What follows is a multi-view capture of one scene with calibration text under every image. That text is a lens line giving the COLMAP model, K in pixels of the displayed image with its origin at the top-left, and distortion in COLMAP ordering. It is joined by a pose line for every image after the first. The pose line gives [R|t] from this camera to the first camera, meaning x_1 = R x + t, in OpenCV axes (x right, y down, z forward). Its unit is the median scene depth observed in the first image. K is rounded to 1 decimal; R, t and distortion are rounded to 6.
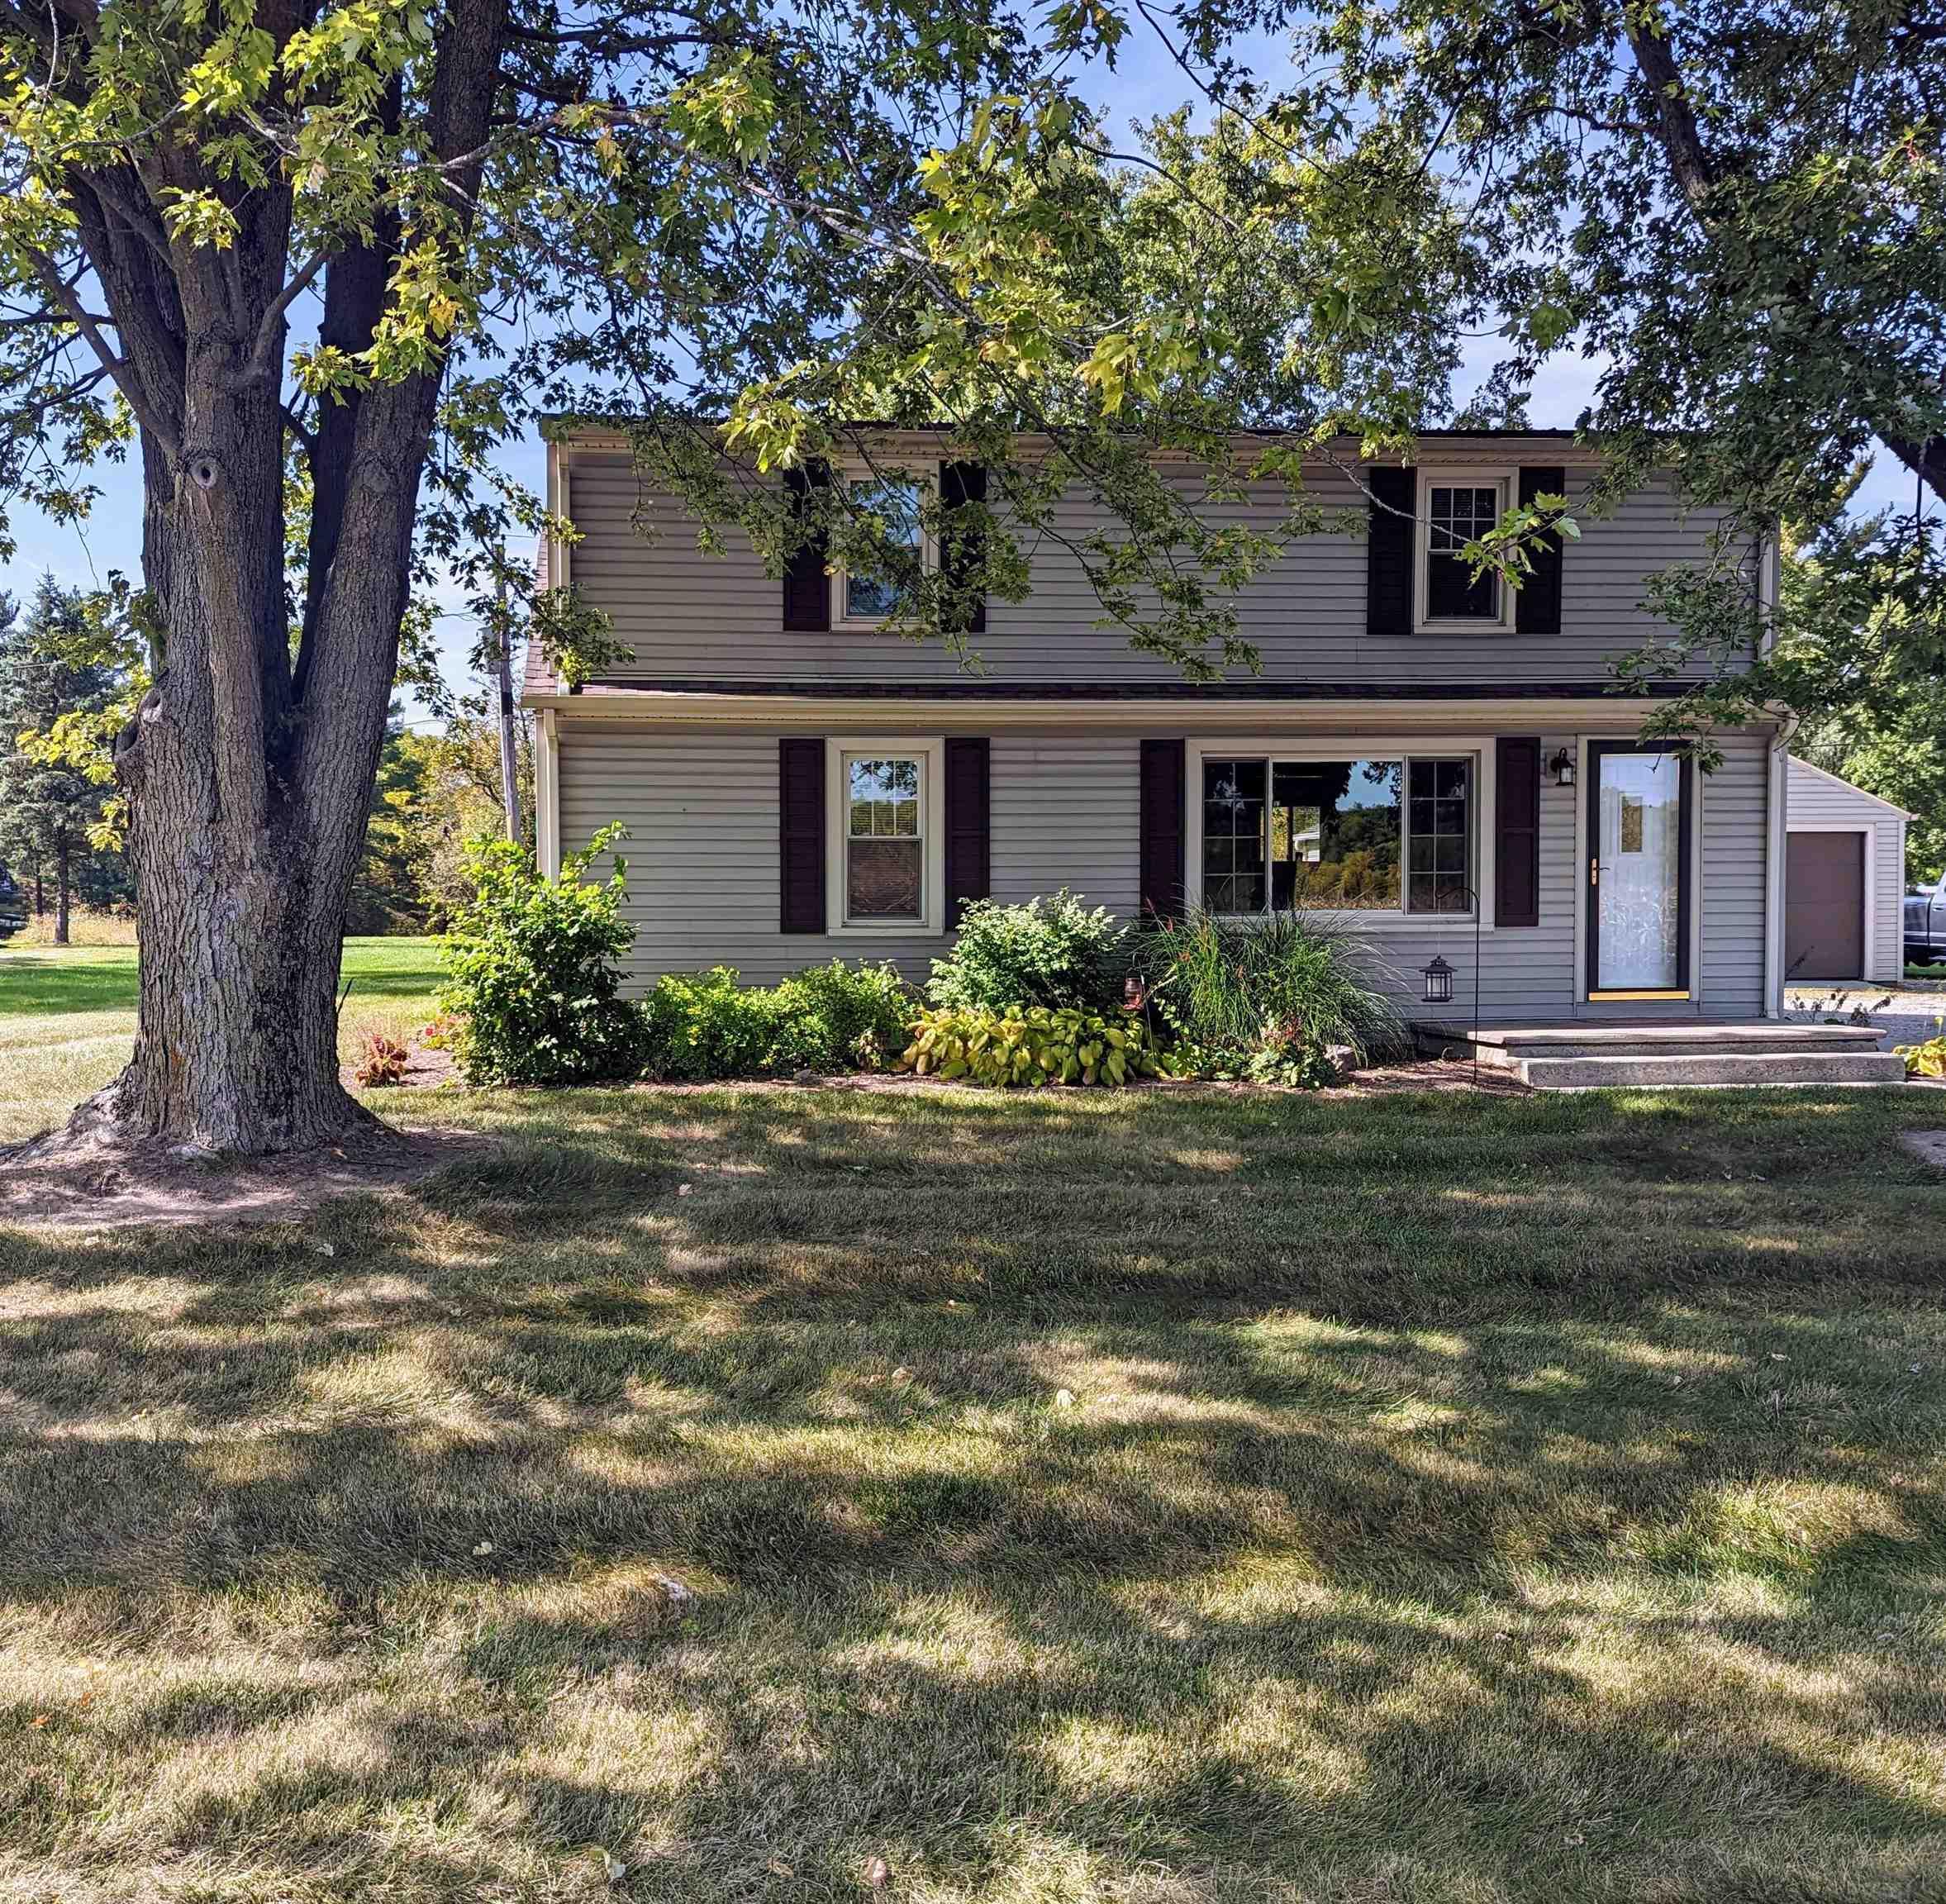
lens RADIAL K [[1531.2, 0, 892.6], [0, 1531.2, 965.6], [0, 0, 1]] dist [0.052049, -0.002512]
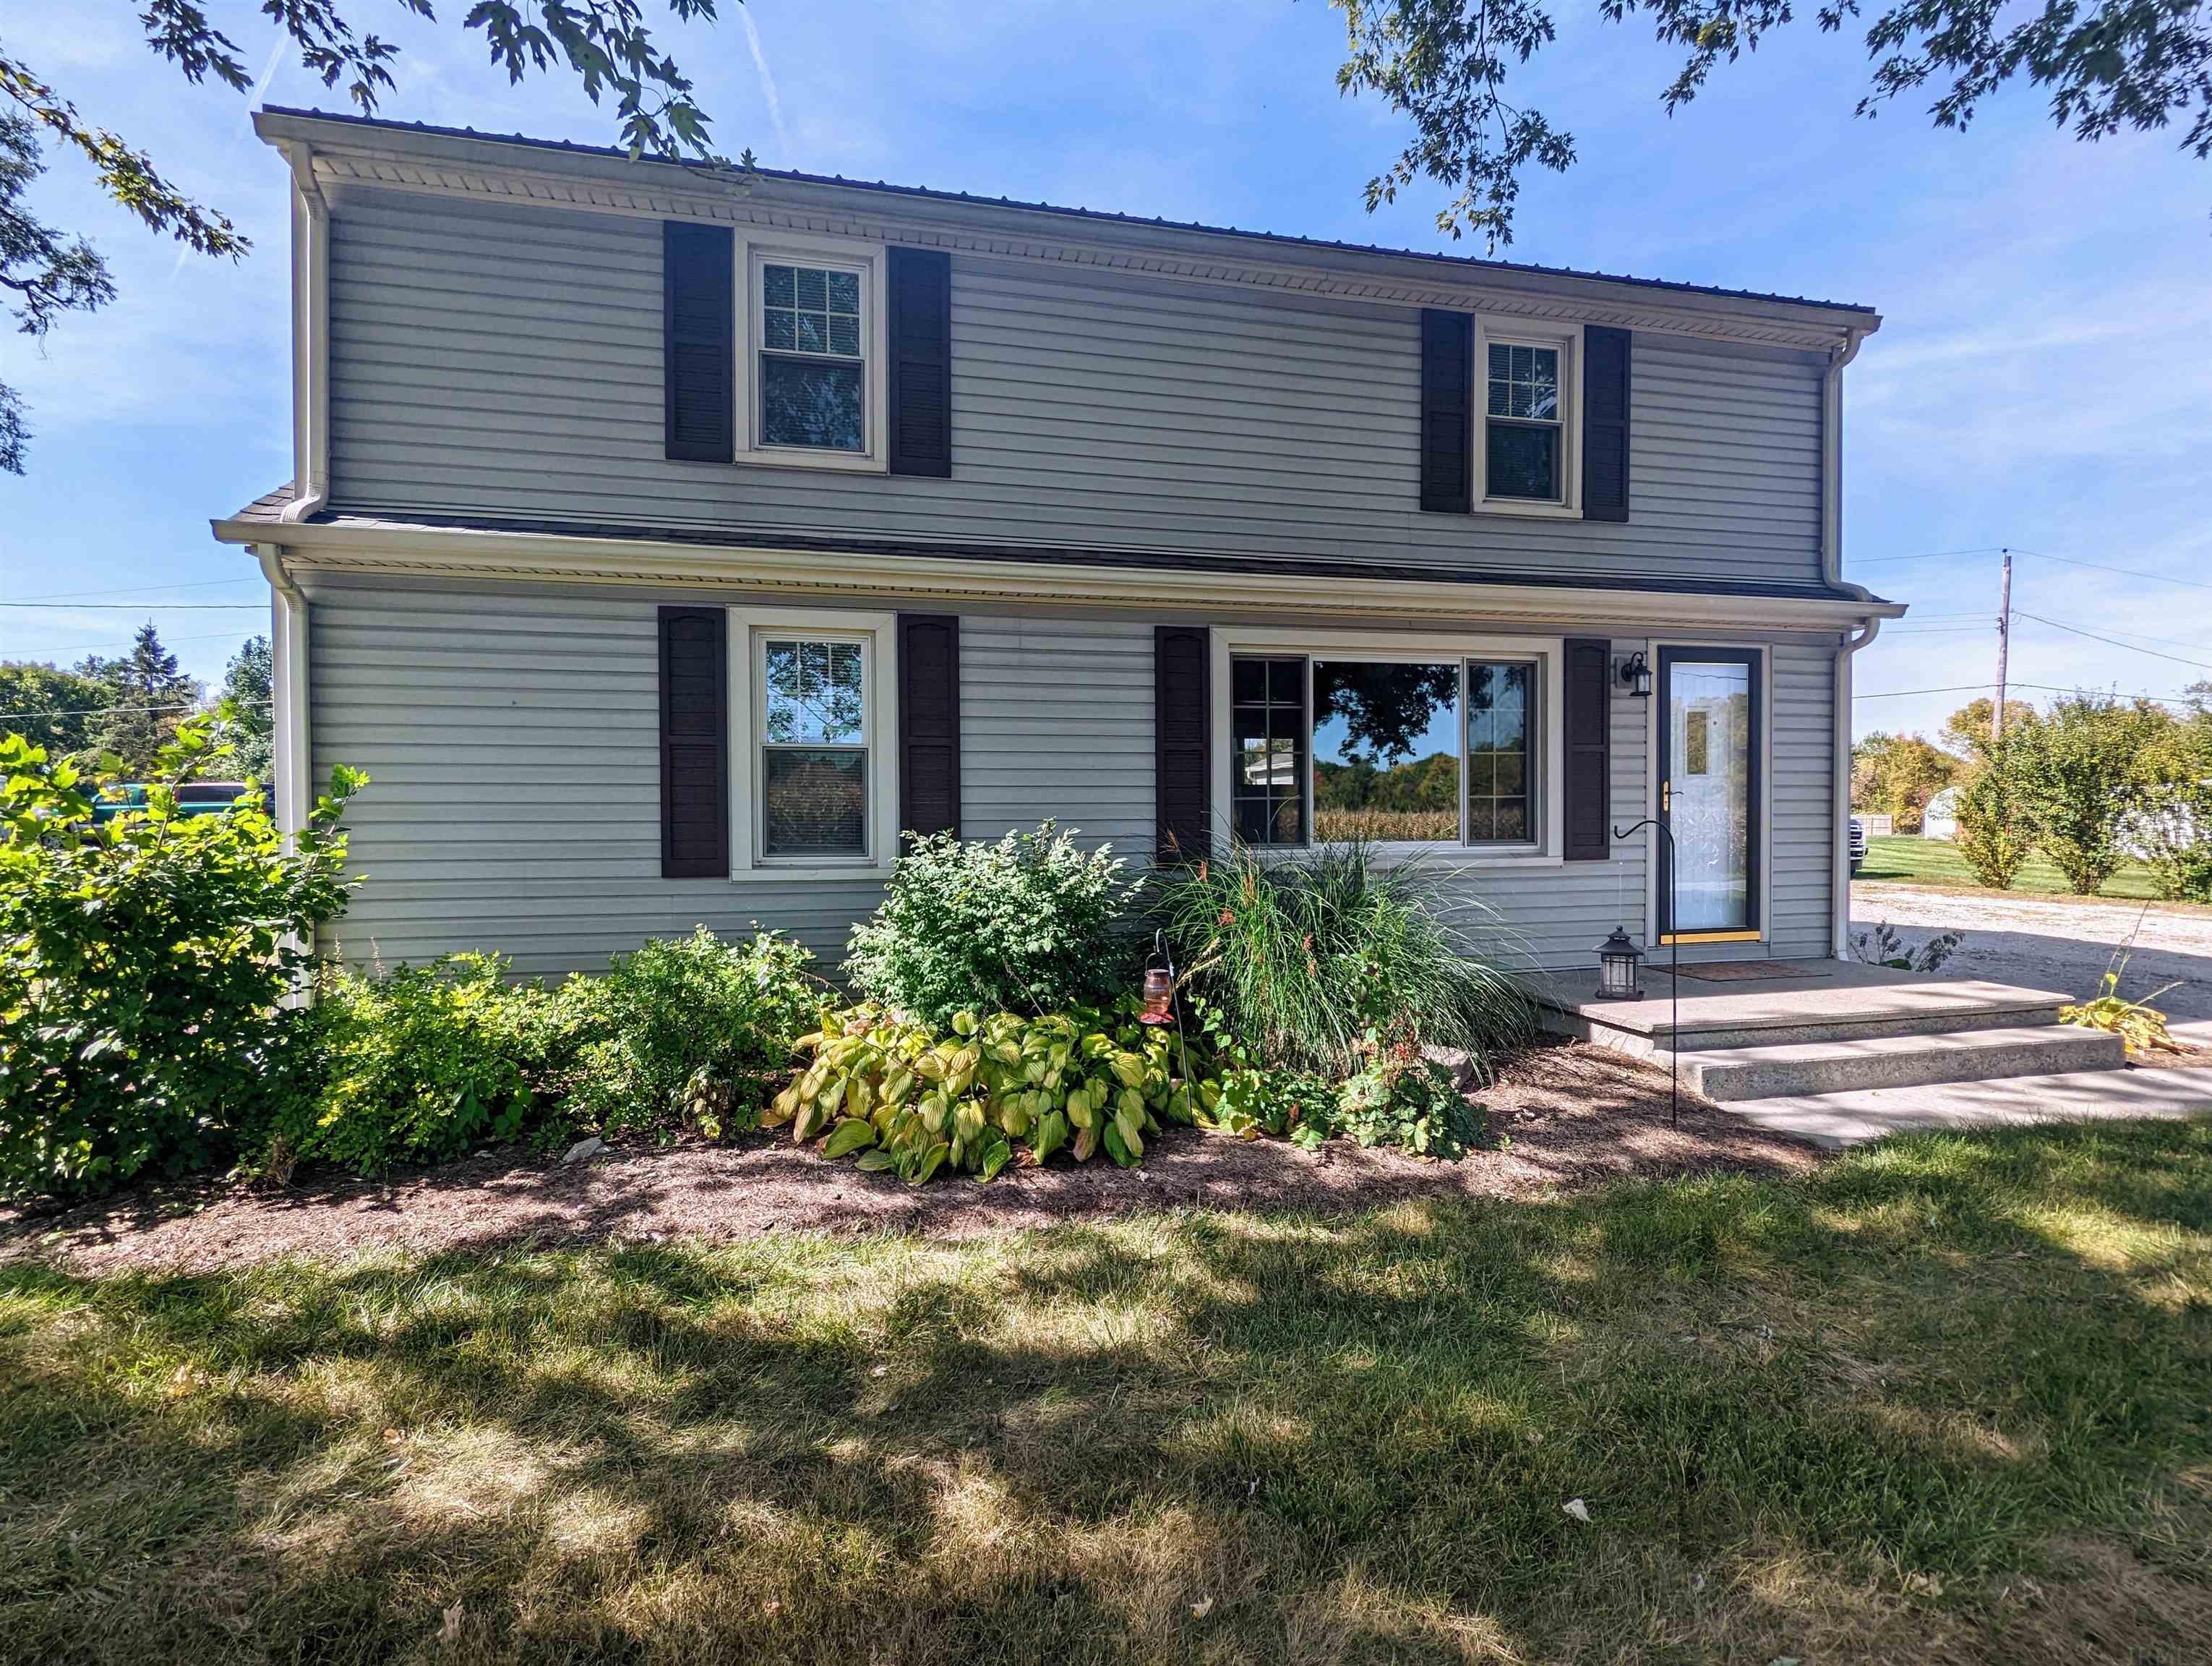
lens RADIAL K [[992.0, 0, 1106.0], [0, 992.0, 833.0], [0, 0, 1]] dist [0.003584, 0.000134]
pose [[0.991338, -0.001306, 0.131325, 0.076533], [0.003675, 0.999835, -0.017803, -0.035260], [-0.131280, 0.018132, 0.991179, 0.548683]]
